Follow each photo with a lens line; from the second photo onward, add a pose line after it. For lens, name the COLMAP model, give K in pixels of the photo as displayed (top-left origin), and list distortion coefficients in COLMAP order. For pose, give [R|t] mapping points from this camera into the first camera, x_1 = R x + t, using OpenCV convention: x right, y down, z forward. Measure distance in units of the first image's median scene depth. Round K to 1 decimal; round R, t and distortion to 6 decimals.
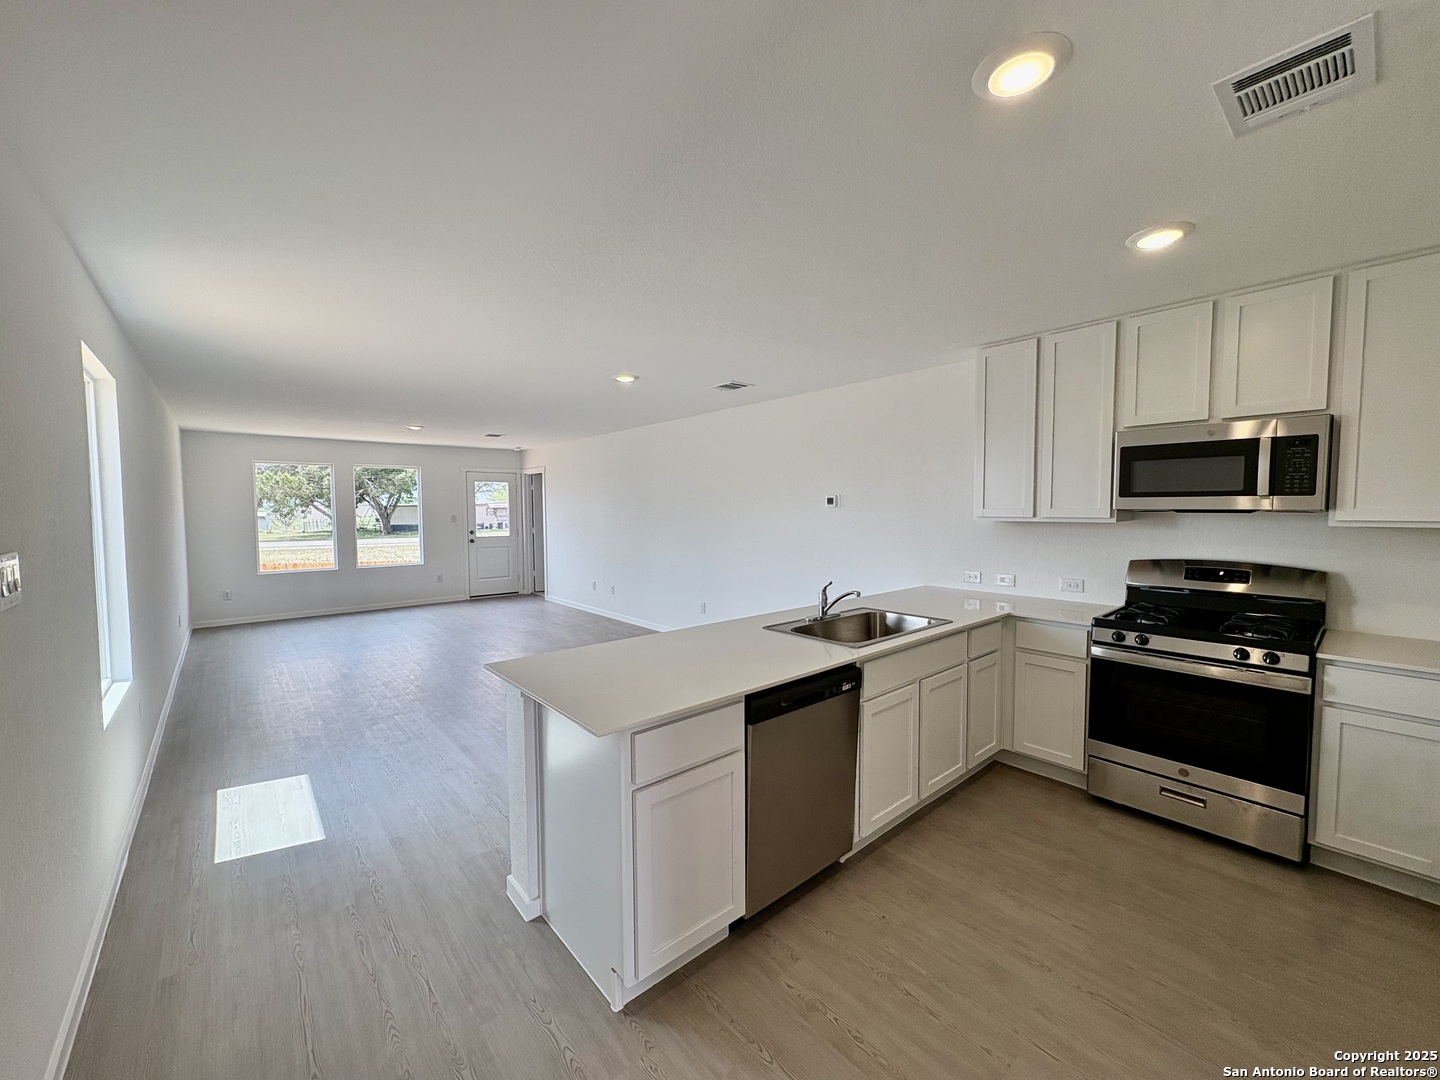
lens RADIAL K [[569.7, 0, 718.0], [0, 569.7, 537.7], [0, 0, 1]] dist [0.001465, -0.000373]
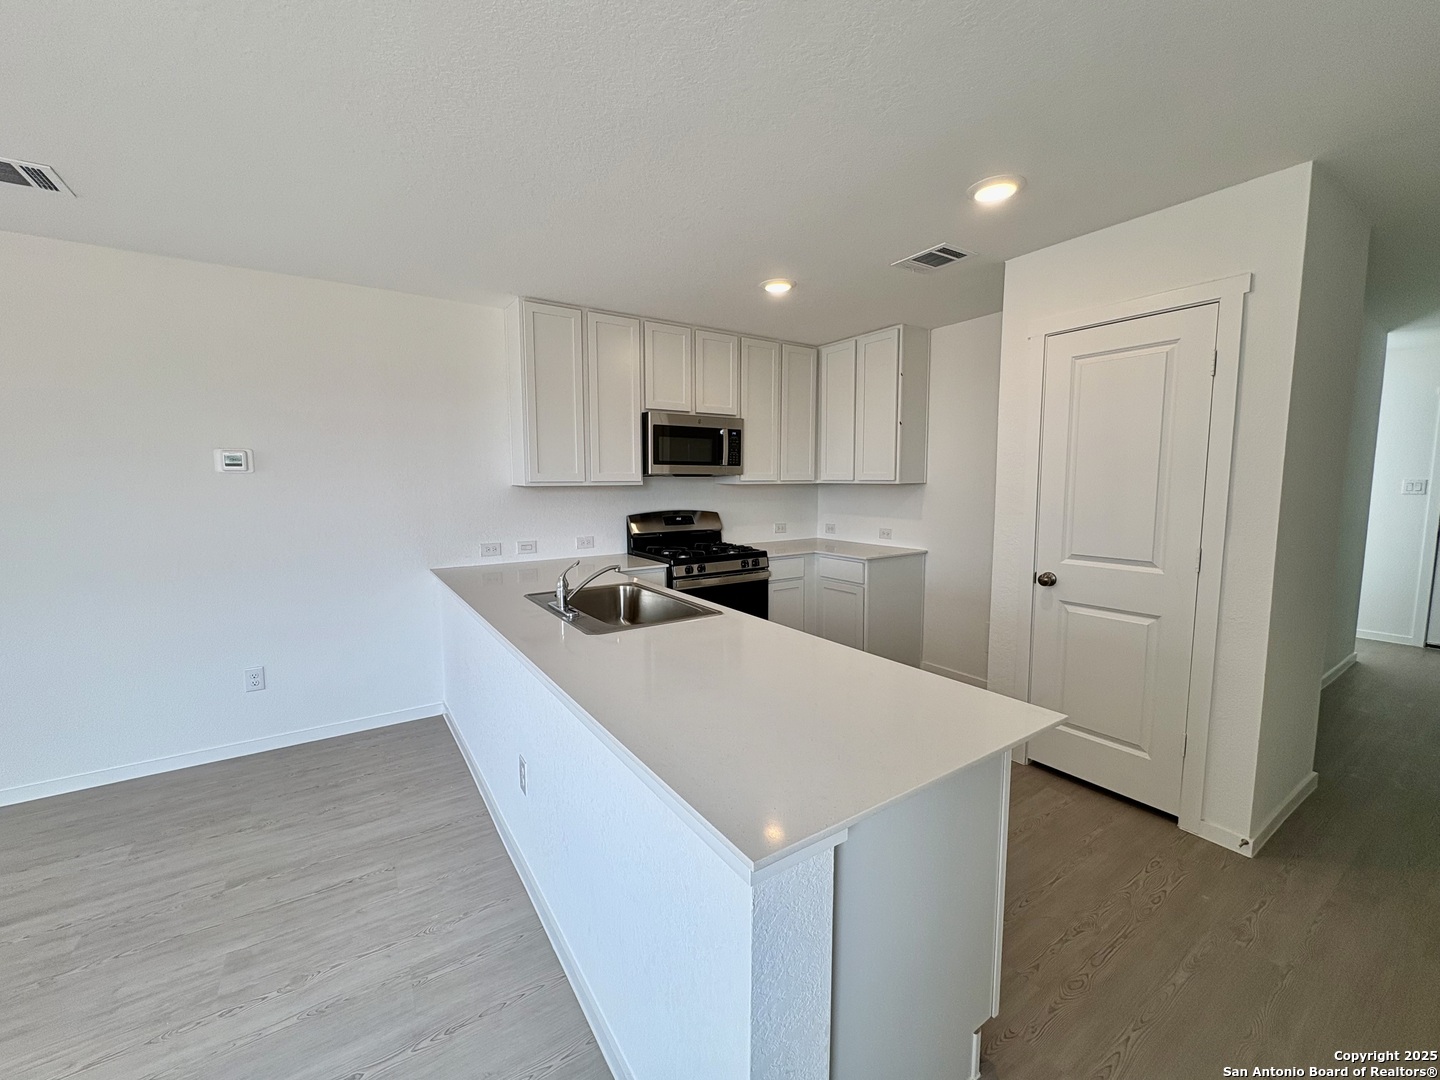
lens RADIAL K [[569.7, 0, 718.0], [0, 569.7, 537.7], [0, 0, 1]] dist [0.001465, -0.000373]
pose [[0.121637, -0.099661, 0.987559, -0.559443], [0.053691, 0.994150, 0.093713, -0.020533], [-0.991121, 0.041624, 0.126276, 0.718102]]
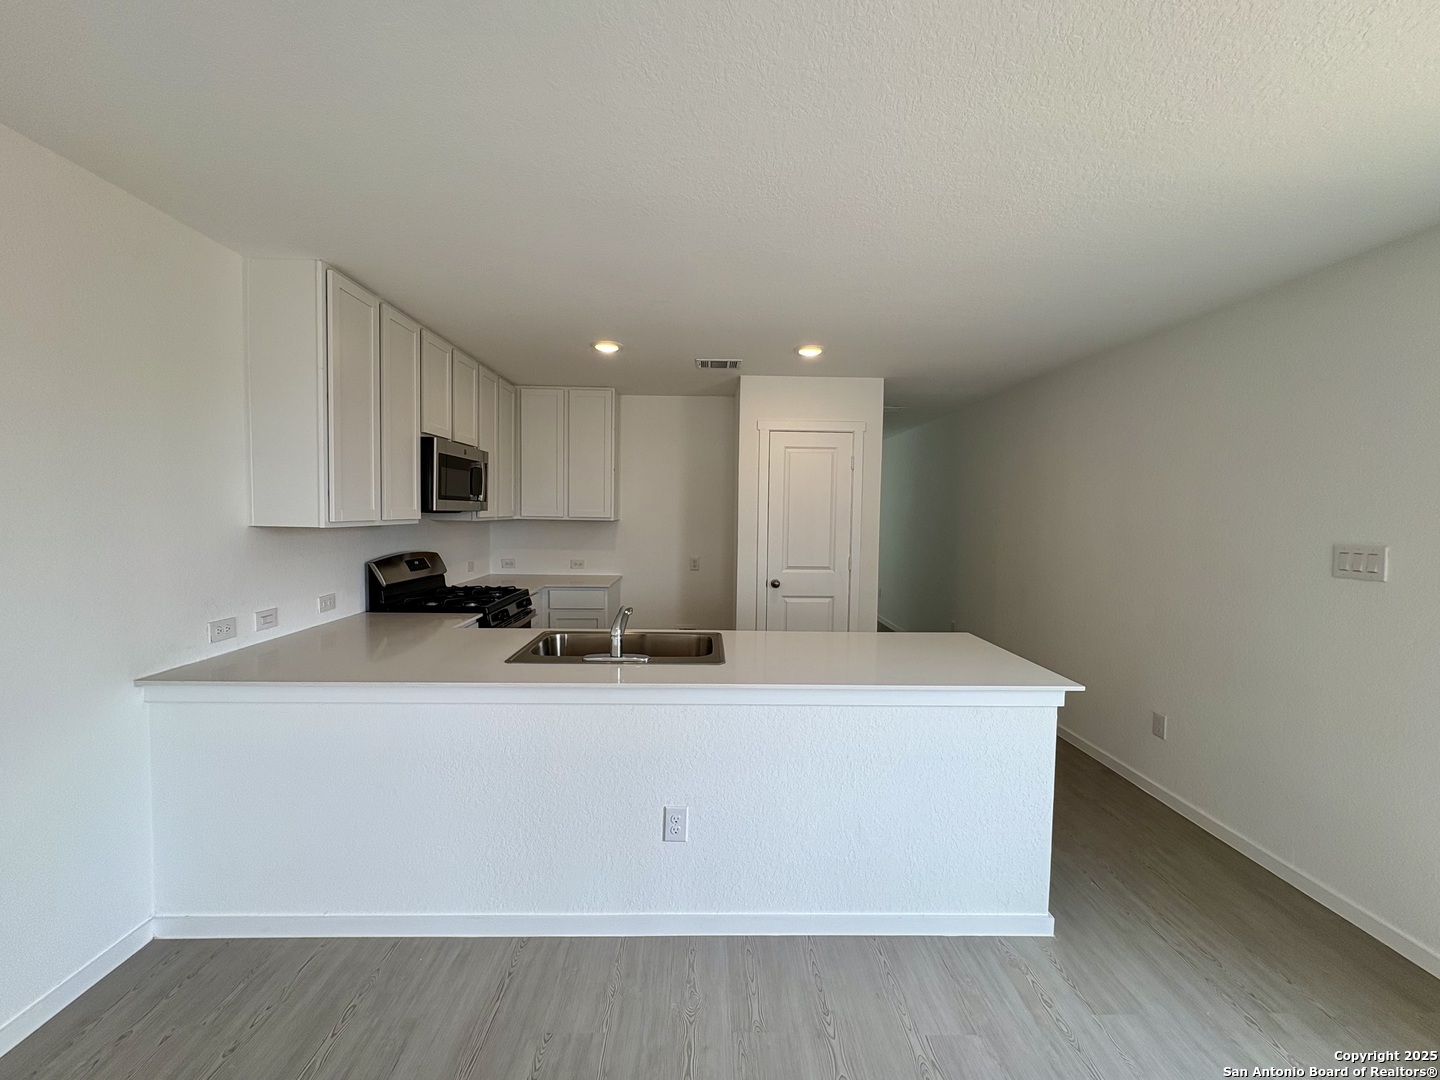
lens RADIAL K [[569.7, 0, 718.0], [0, 569.7, 537.7], [0, 0, 1]] dist [0.001465, -0.000373]
pose [[-0.770667, -0.039797, 0.635994, -0.394038], [0.018154, 0.996272, 0.084339, -0.081122], [-0.636979, 0.076543, -0.767072, 1.522997]]
